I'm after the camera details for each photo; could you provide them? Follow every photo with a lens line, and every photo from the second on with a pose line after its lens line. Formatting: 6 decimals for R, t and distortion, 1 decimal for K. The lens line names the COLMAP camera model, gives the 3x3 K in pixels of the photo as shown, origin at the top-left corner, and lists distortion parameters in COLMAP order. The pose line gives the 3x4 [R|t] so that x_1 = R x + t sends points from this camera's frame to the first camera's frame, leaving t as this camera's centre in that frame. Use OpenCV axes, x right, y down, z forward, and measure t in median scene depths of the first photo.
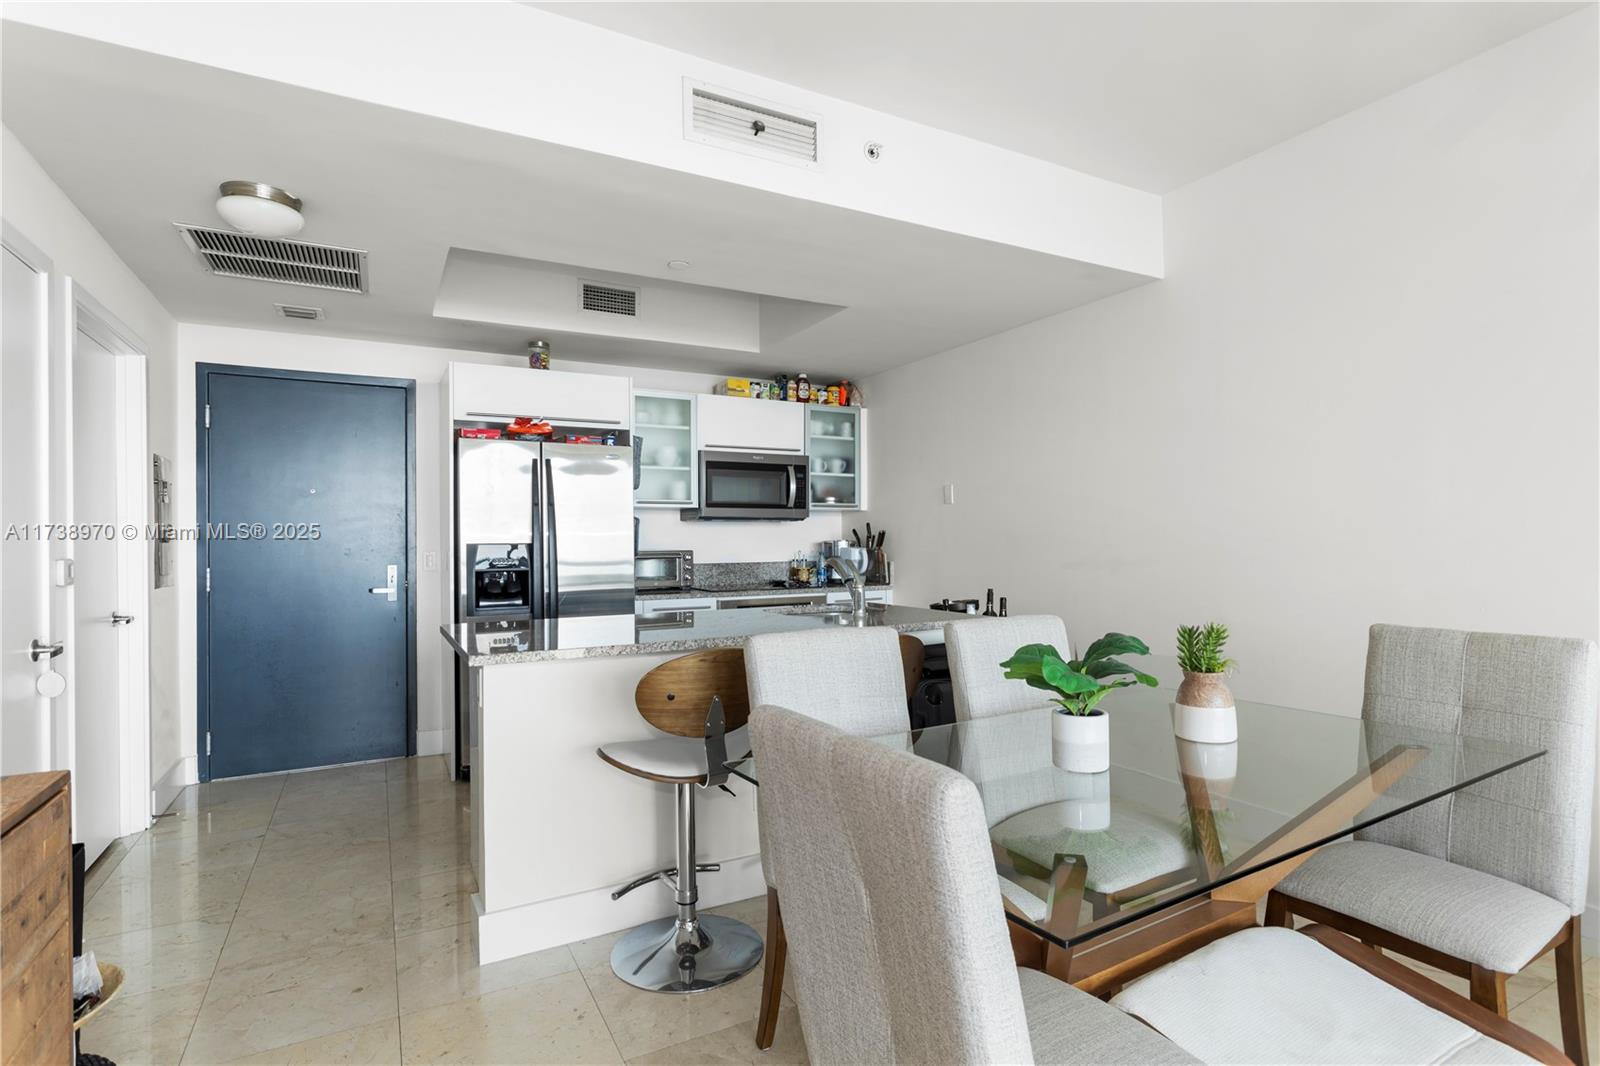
lens RADIAL K [[811.7, 0, 800.0], [0, 811.7, 533.0], [0, 0, 1]] dist [-0.069970, 0.042626]
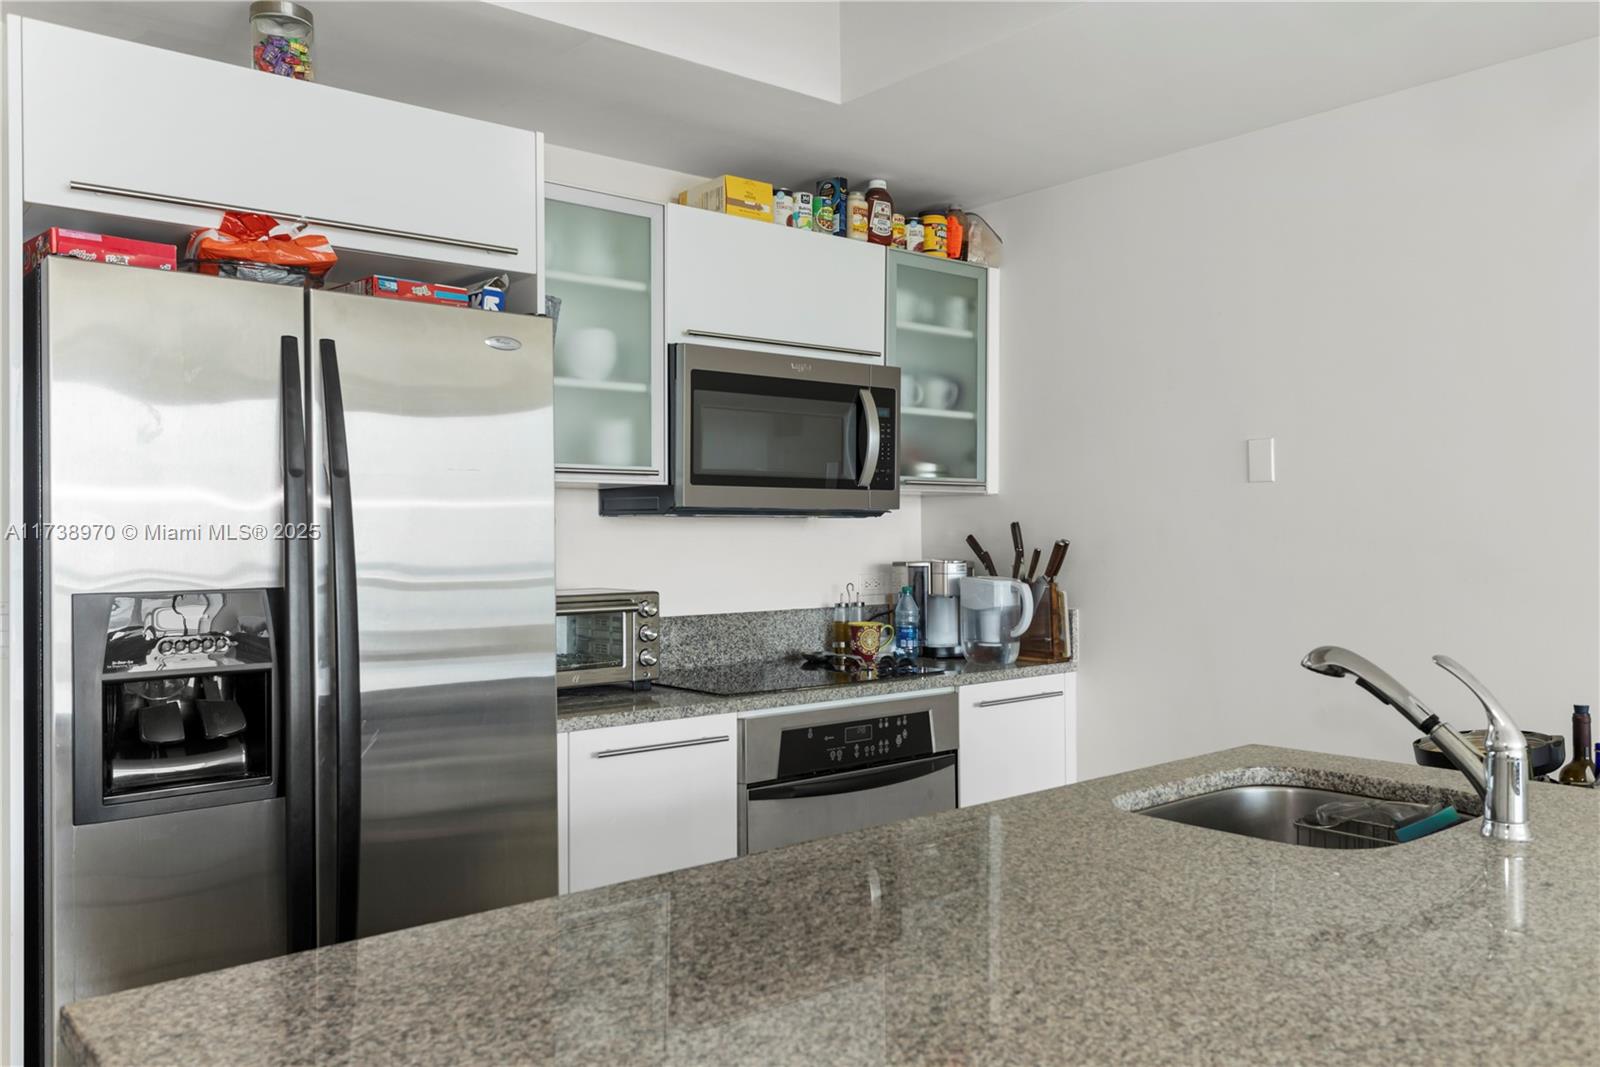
lens RADIAL K [[1269.2, 0, 800.0], [0, 1269.2, 533.5], [0, 0, 1]] dist [-0.003113, -0.000005]
pose [[0.976416, 0.002856, 0.215878, -0.188291], [-0.004899, 0.999948, 0.008930, -0.012312], [-0.215842, -0.009777, 0.976379, 0.348289]]
